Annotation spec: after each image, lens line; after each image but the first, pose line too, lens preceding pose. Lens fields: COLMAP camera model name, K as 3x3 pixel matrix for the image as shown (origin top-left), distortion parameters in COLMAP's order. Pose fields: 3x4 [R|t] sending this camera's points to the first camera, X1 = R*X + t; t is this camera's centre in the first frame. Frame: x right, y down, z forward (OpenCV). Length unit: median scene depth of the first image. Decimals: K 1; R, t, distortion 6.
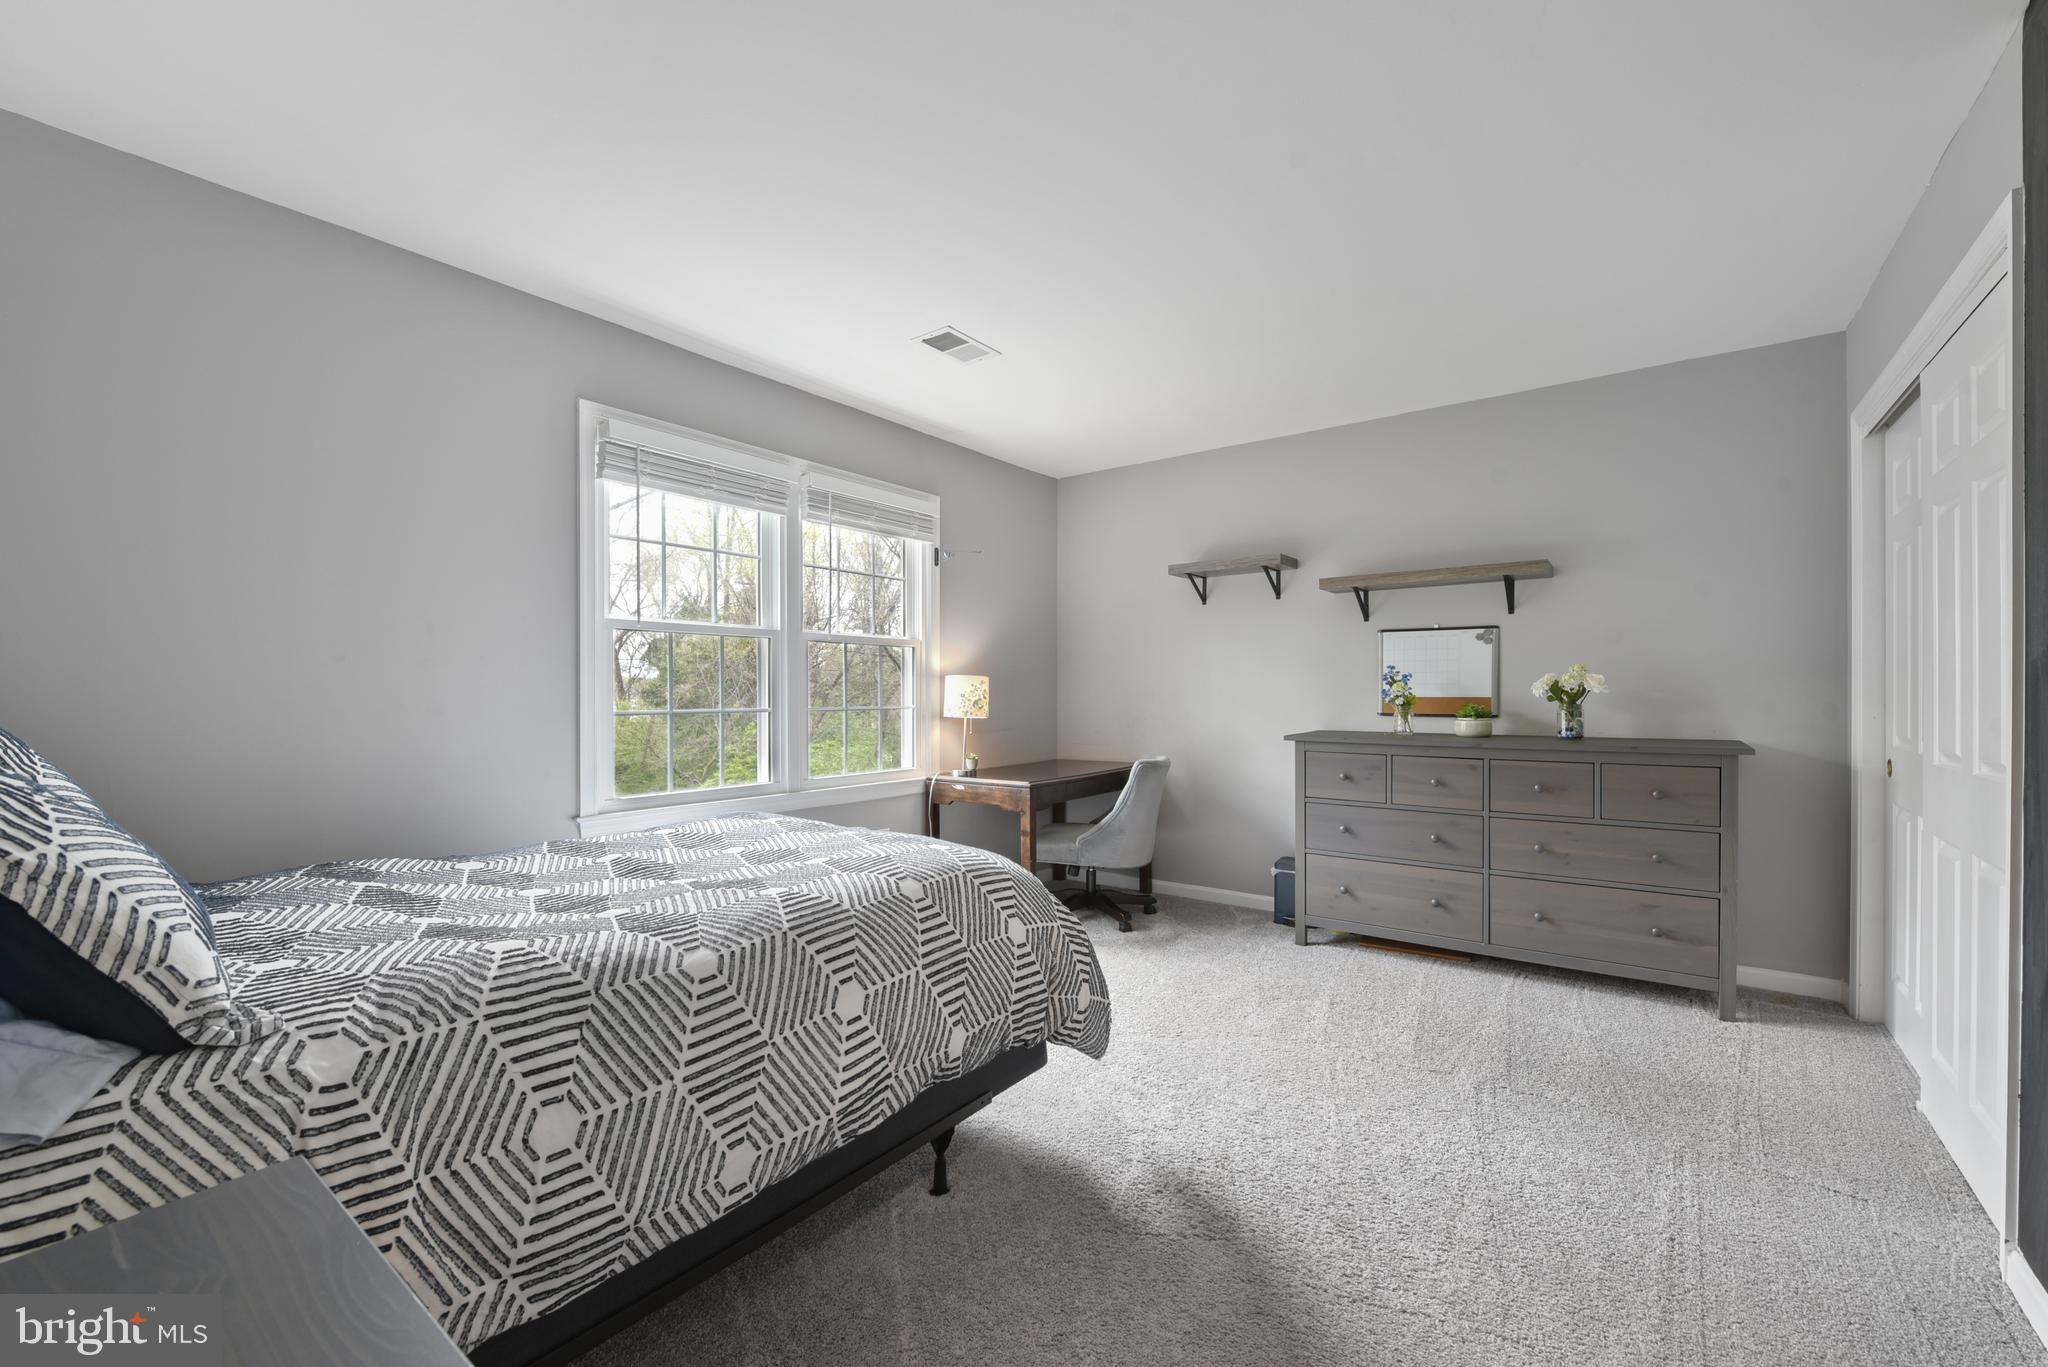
lens RADIAL K [[832.5, 0, 1022.0], [0, 832.5, 690.1], [0, 0, 1]] dist [-0.003035, 0.000196]
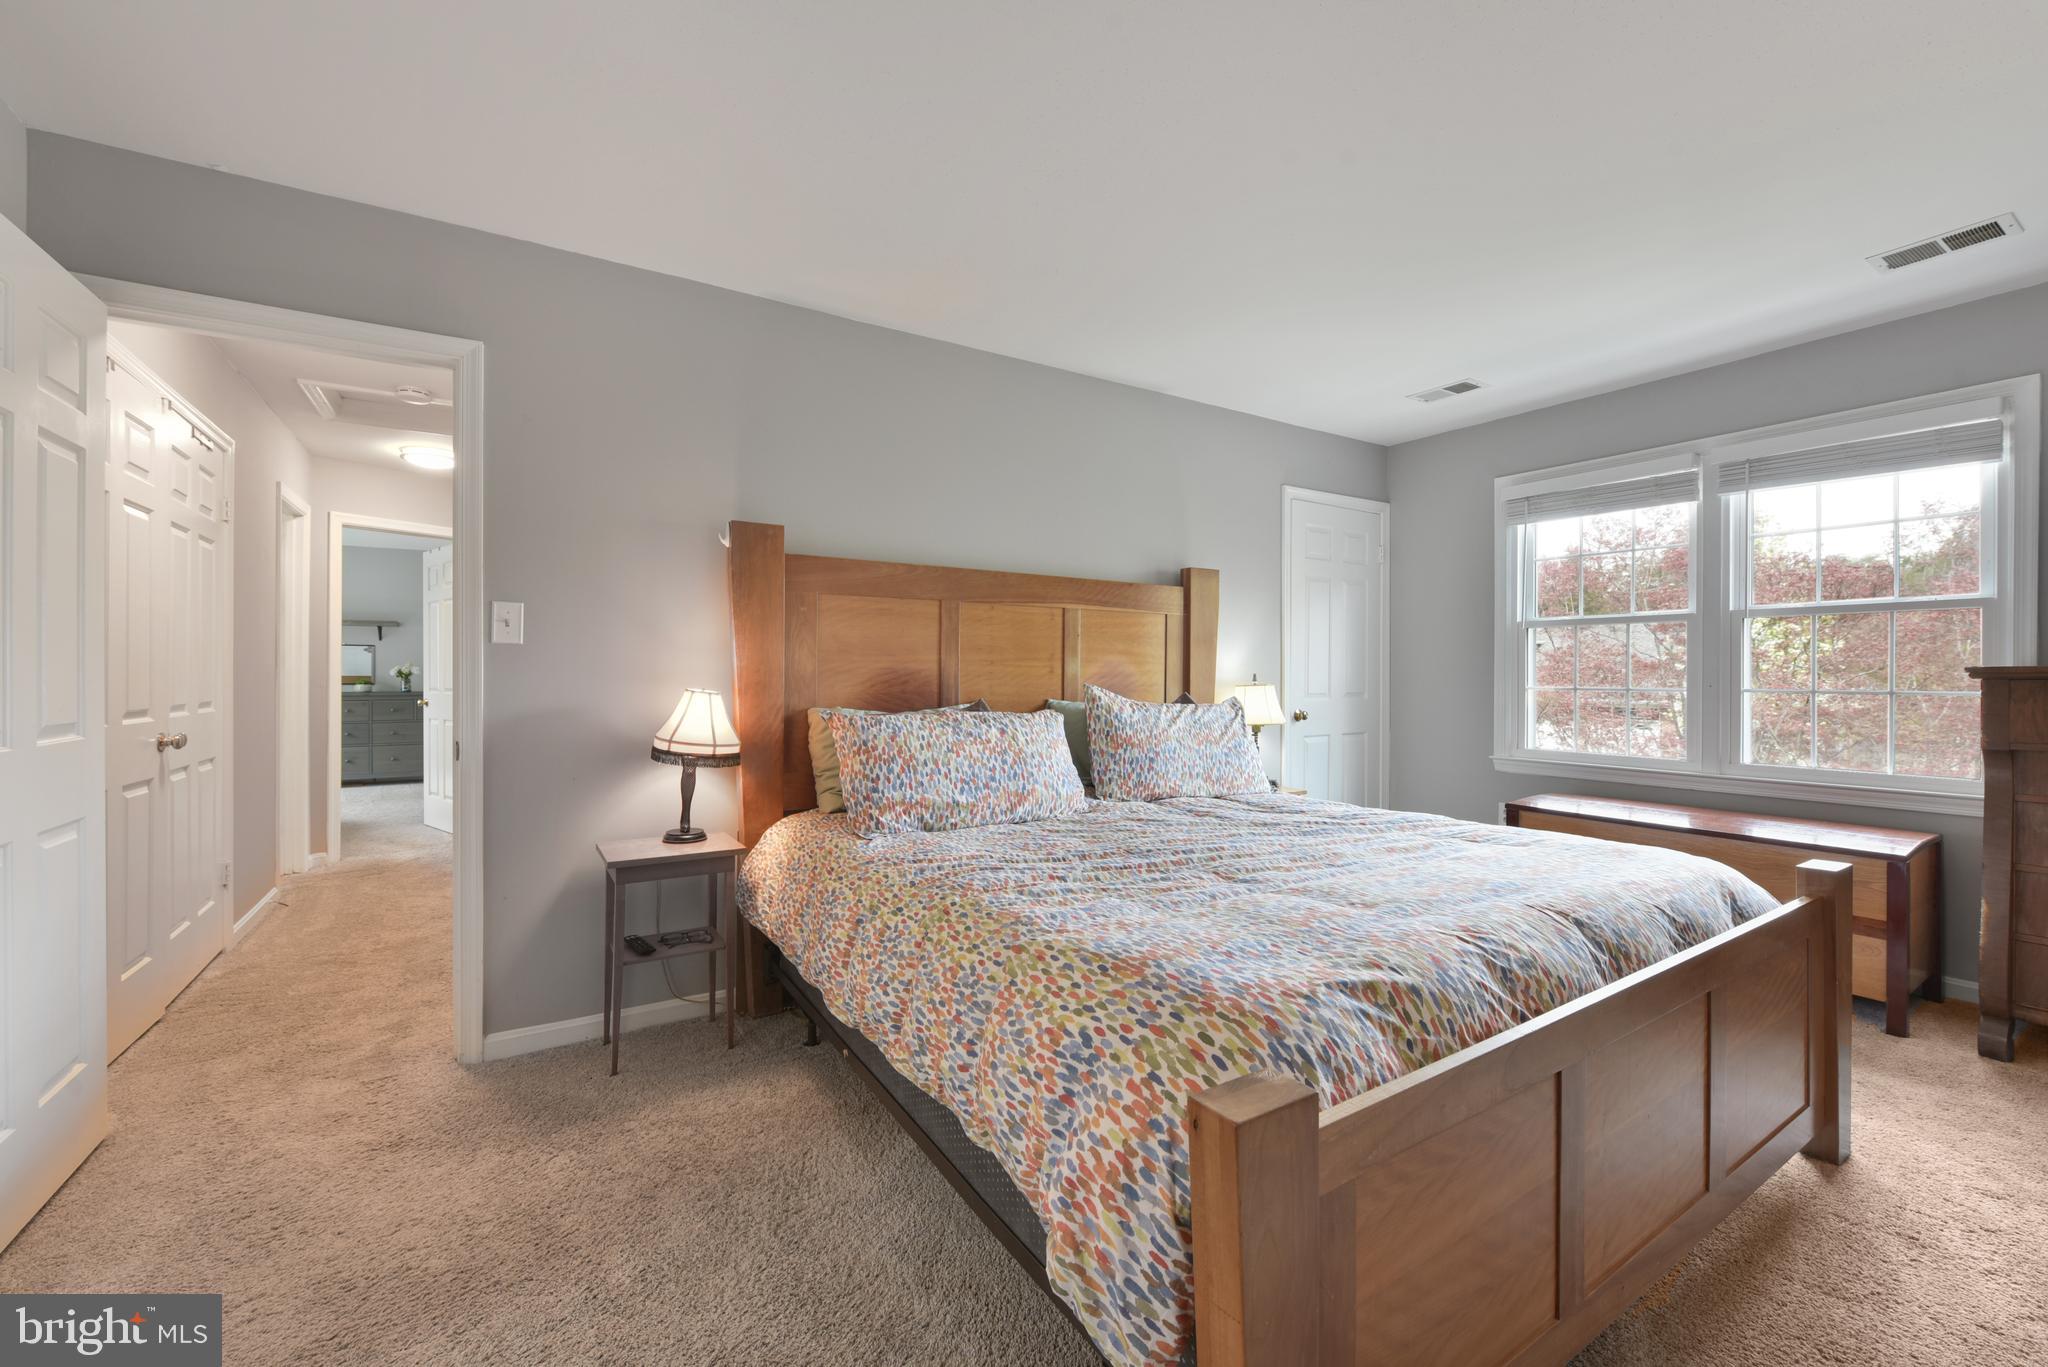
lens RADIAL K [[832.5, 0, 1025.4], [0, 832.5, 676.0], [0, 0, 1]] dist [-0.003035, 0.000196]
pose [[0.356030, 0.000596, 0.934474, -1.002447], [-0.004124, 0.999991, 0.000933, -0.000786], [-0.934465, -0.004185, 0.356029, -1.612138]]
